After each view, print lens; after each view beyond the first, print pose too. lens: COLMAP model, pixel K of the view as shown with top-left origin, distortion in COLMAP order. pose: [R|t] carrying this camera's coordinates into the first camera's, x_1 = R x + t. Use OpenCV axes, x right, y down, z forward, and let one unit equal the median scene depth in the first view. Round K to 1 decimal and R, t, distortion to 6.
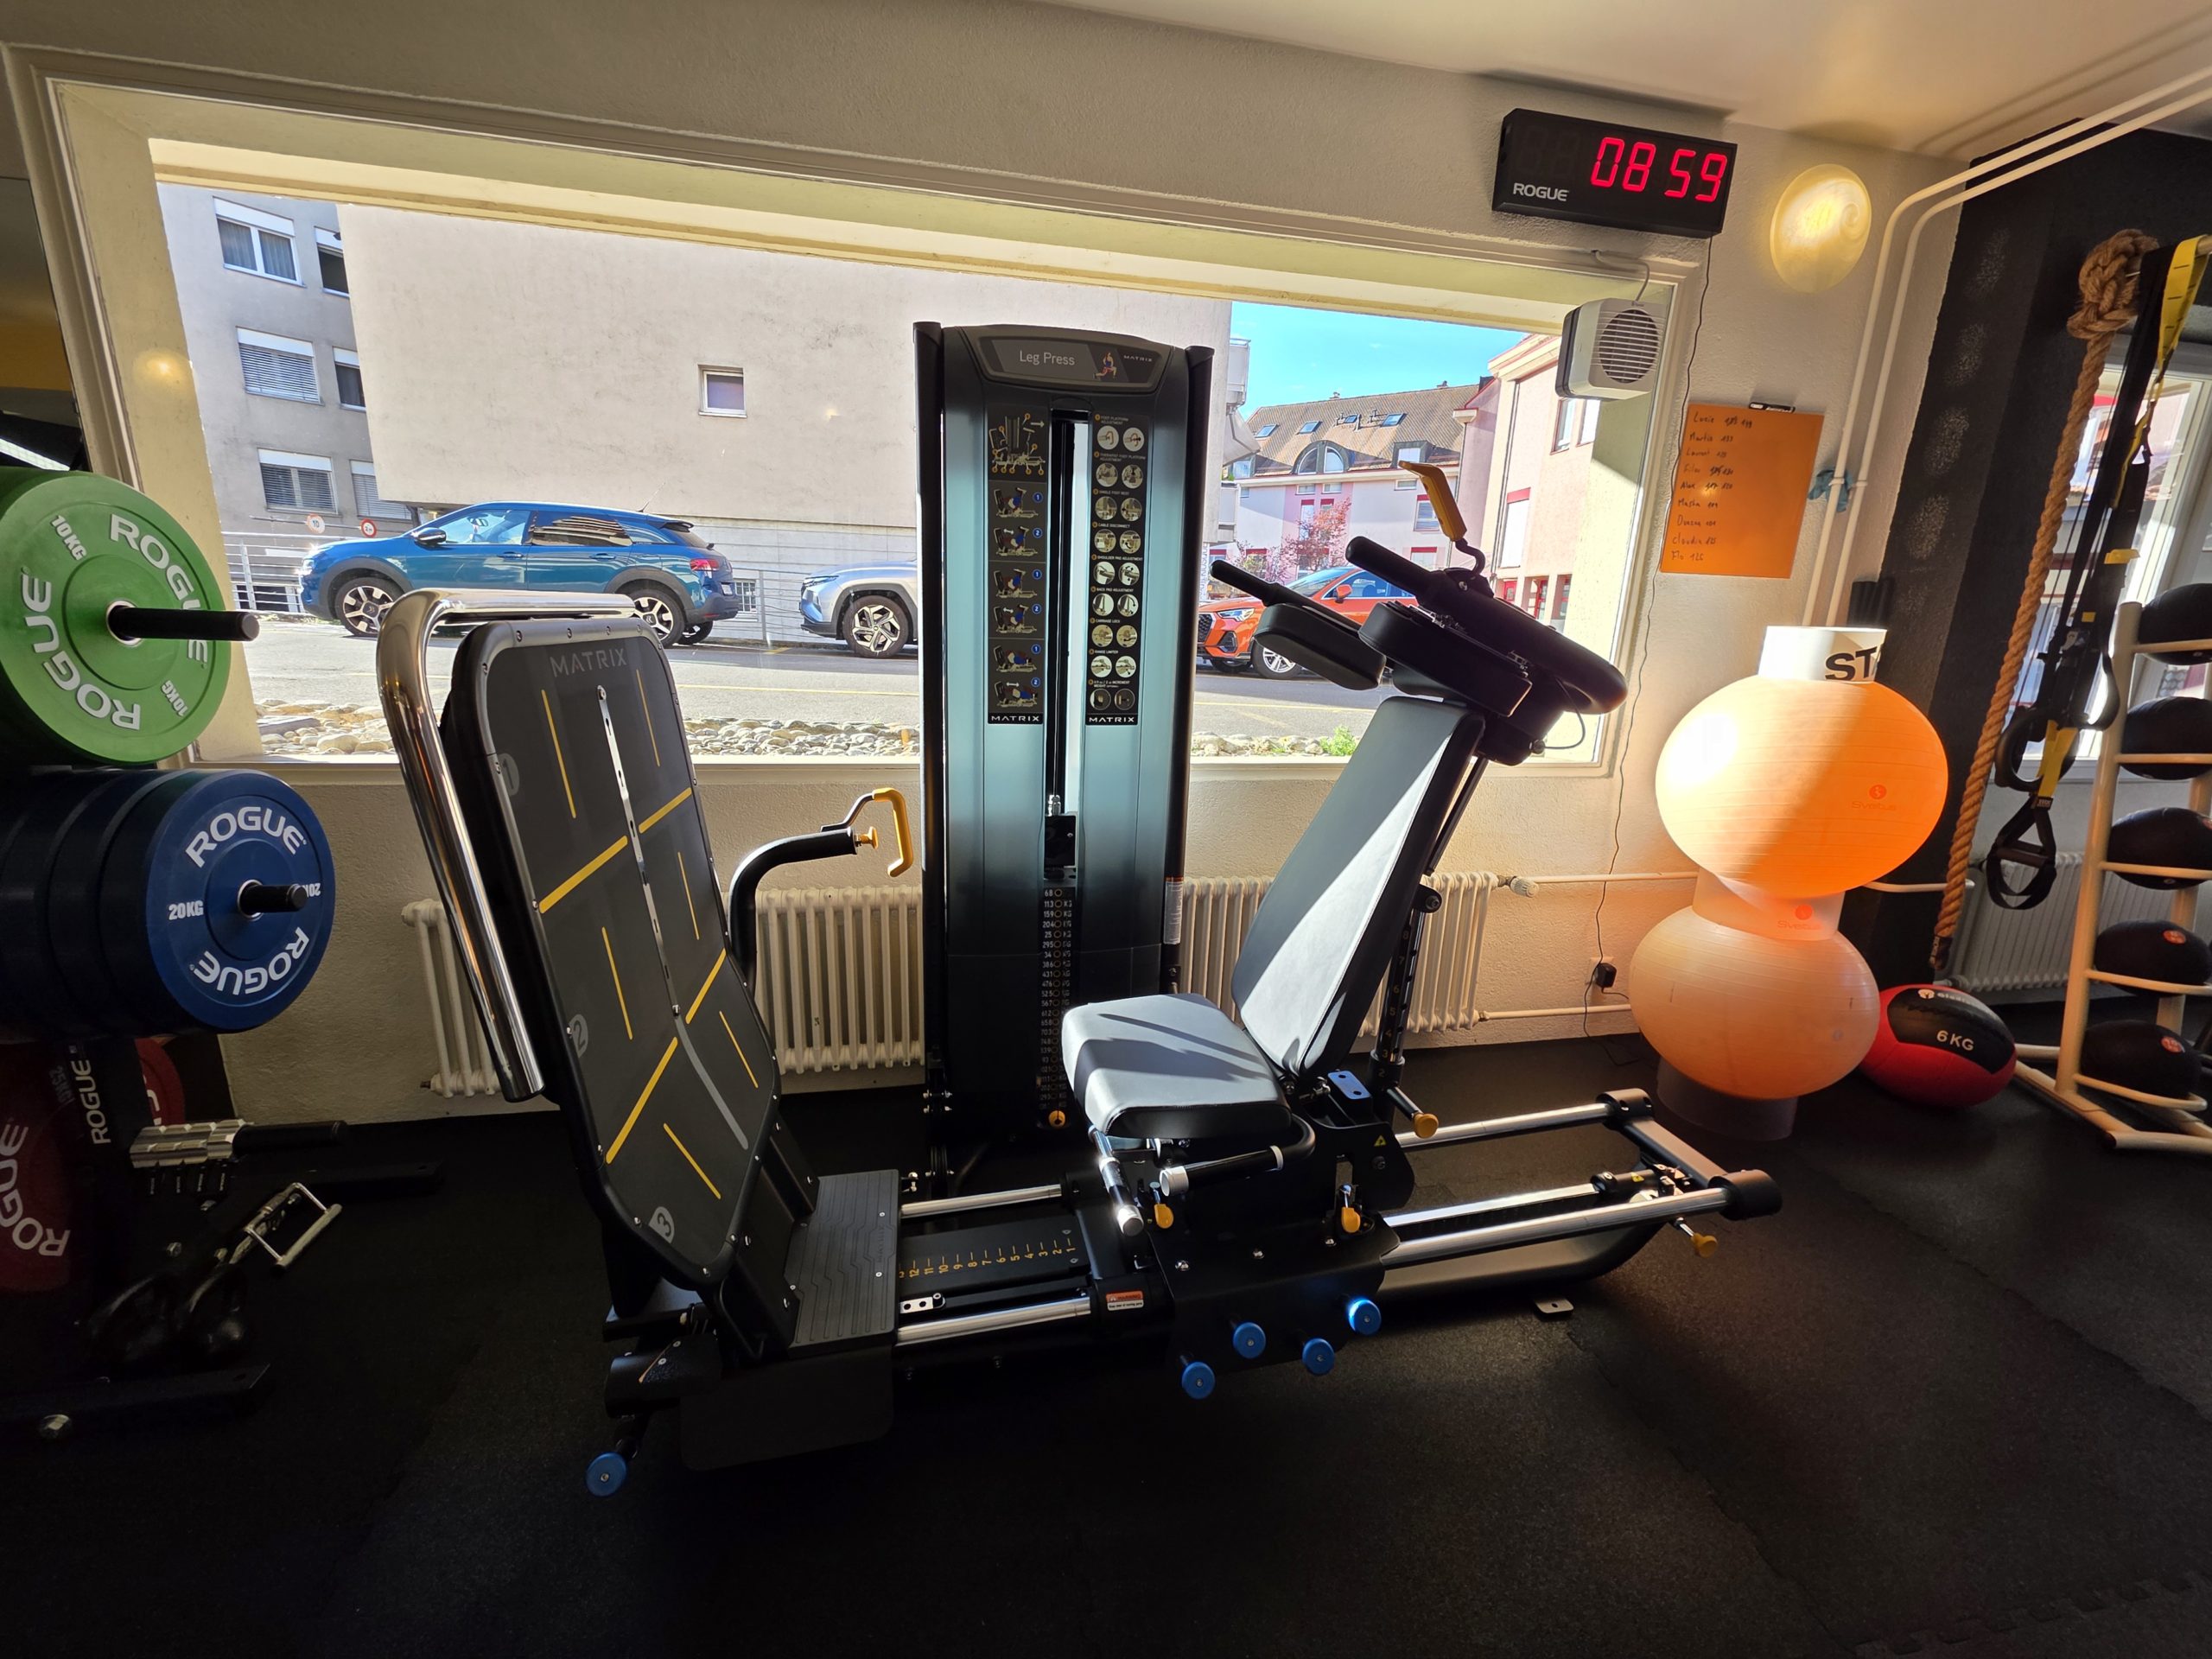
lens RADIAL K [[891.9, 0, 1106.0], [0, 891.9, 829.5], [0, 0, 1]] dist [0.001017, -0.000039]
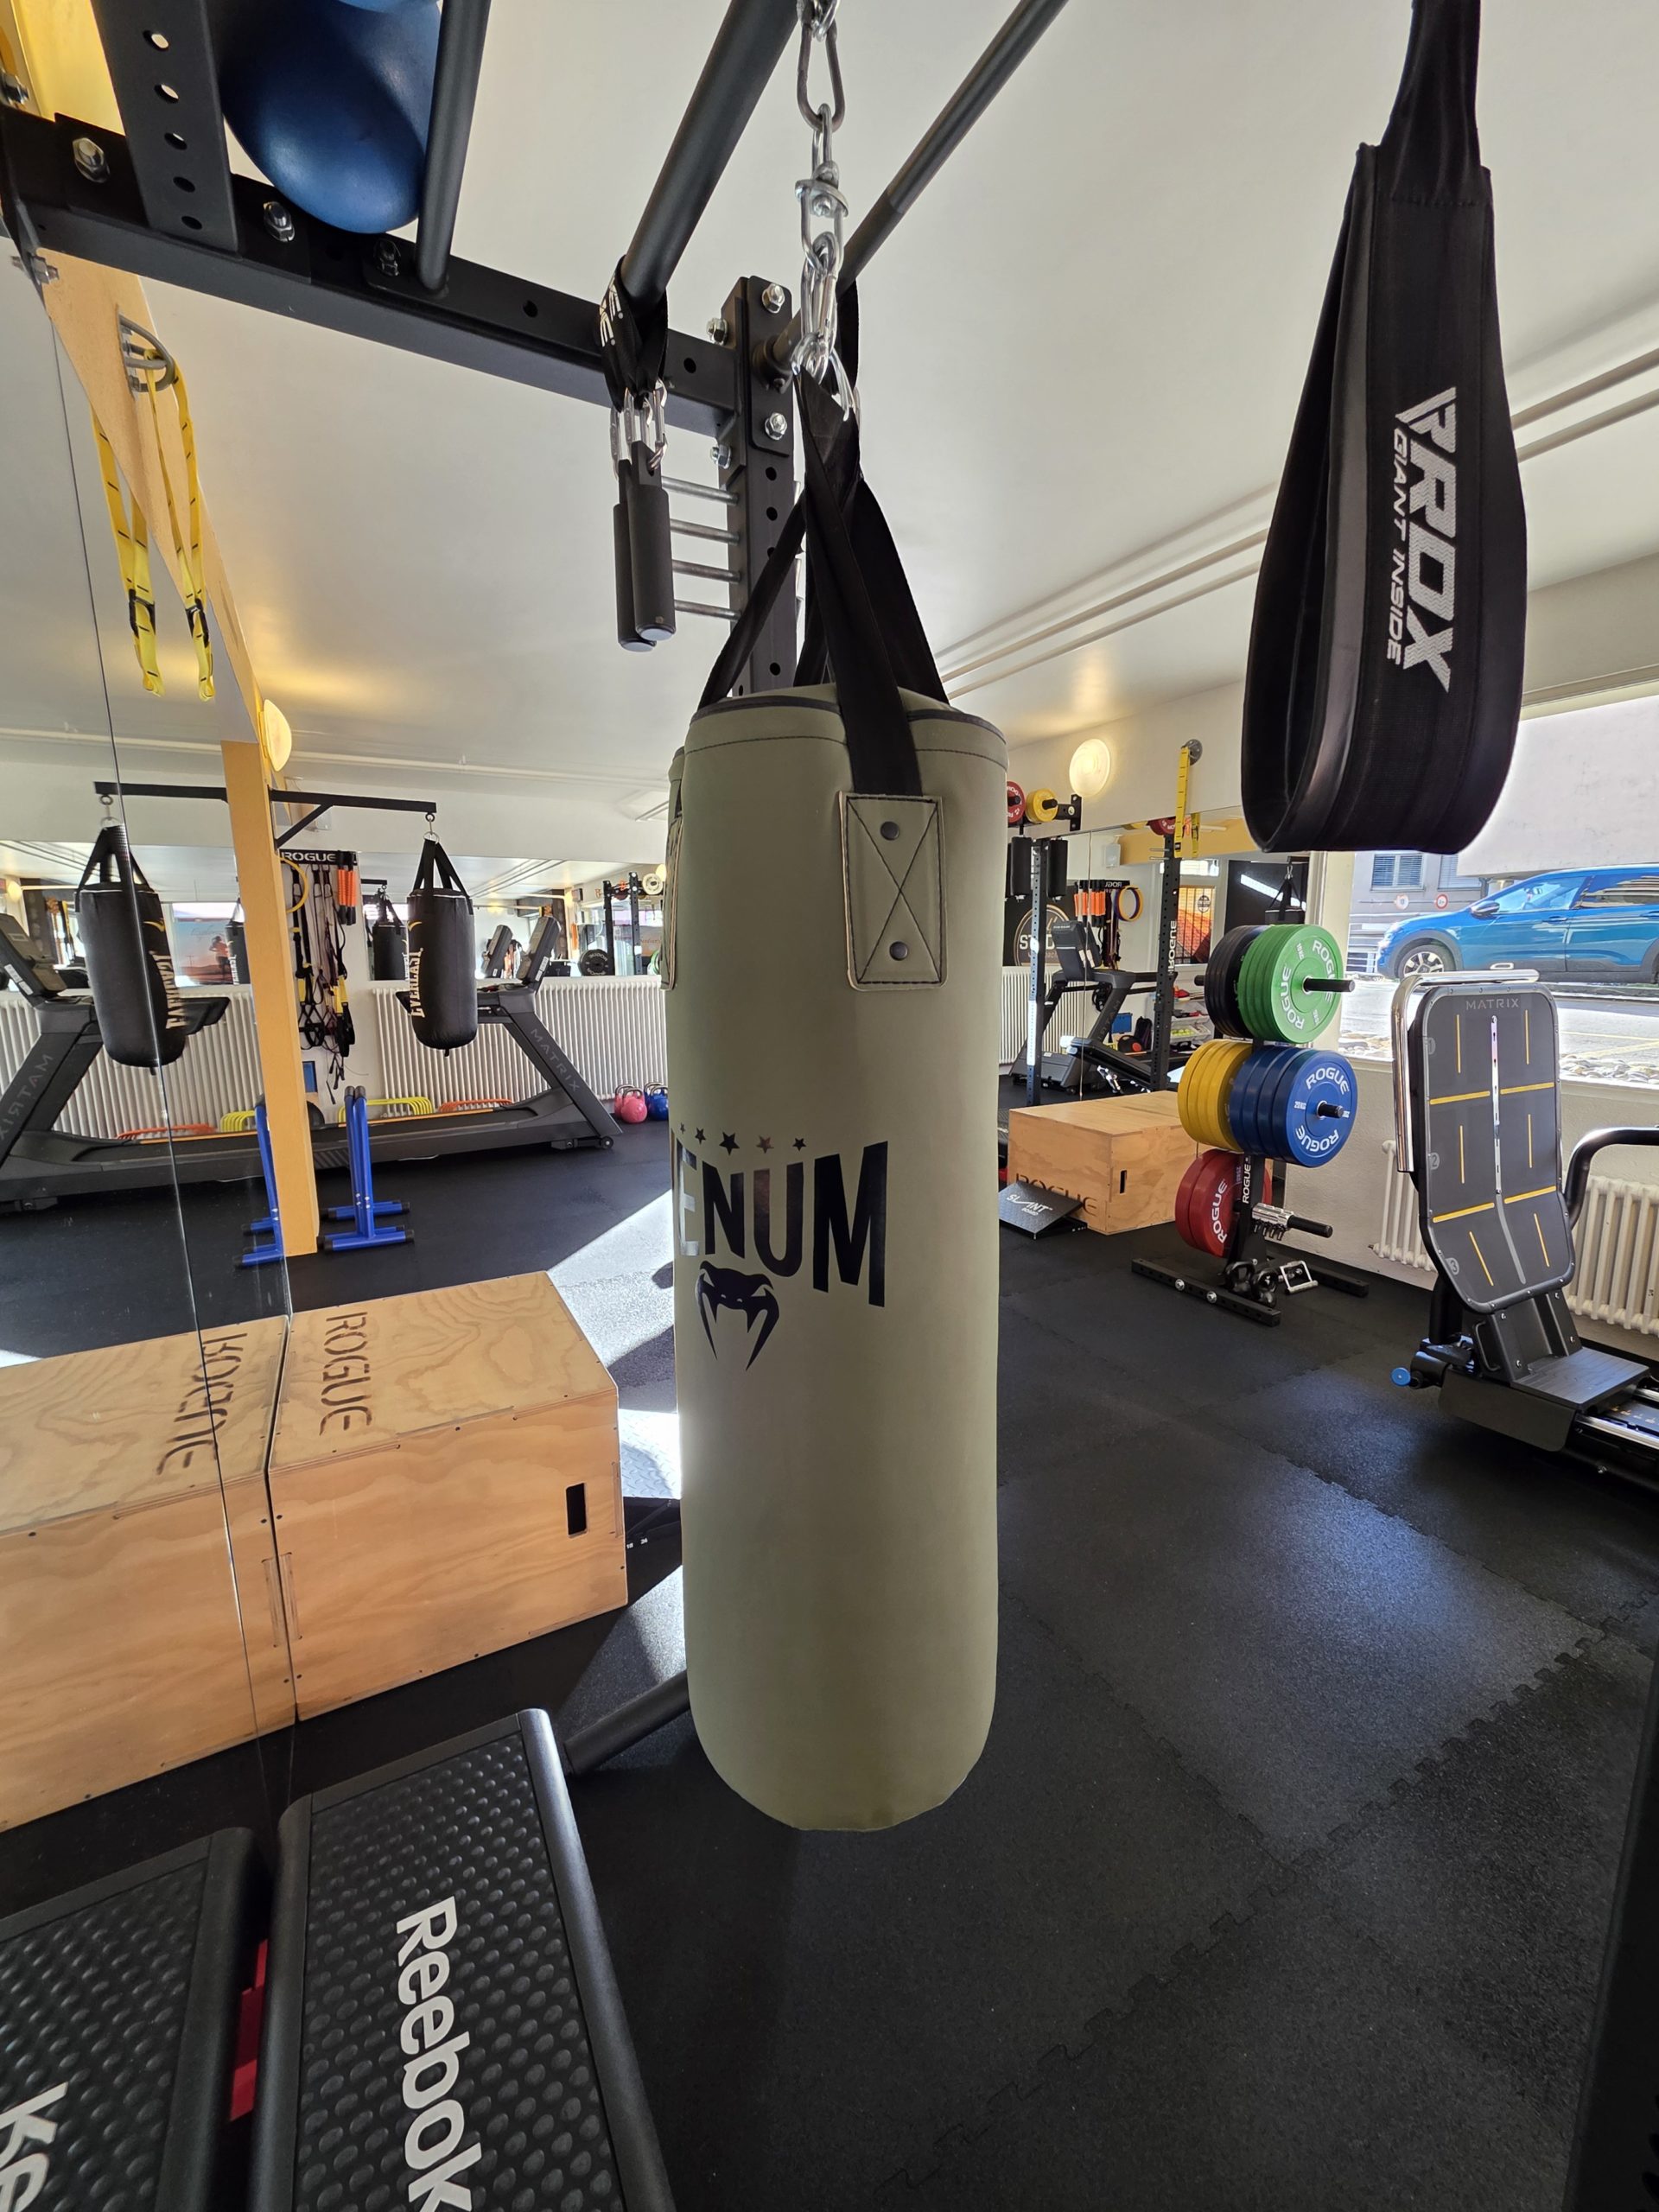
lens RADIAL K [[891.9, 0, 849.8], [0, 891.9, 1095.2], [0, 0, 1]] dist [0.001017, -0.000039]
pose [[0.317993, 0.118043, -0.940716, 0.640385], [-0.210109, 0.976321, 0.051487, 0.155422], [0.924519, 0.181280, 0.335265, -0.713507]]
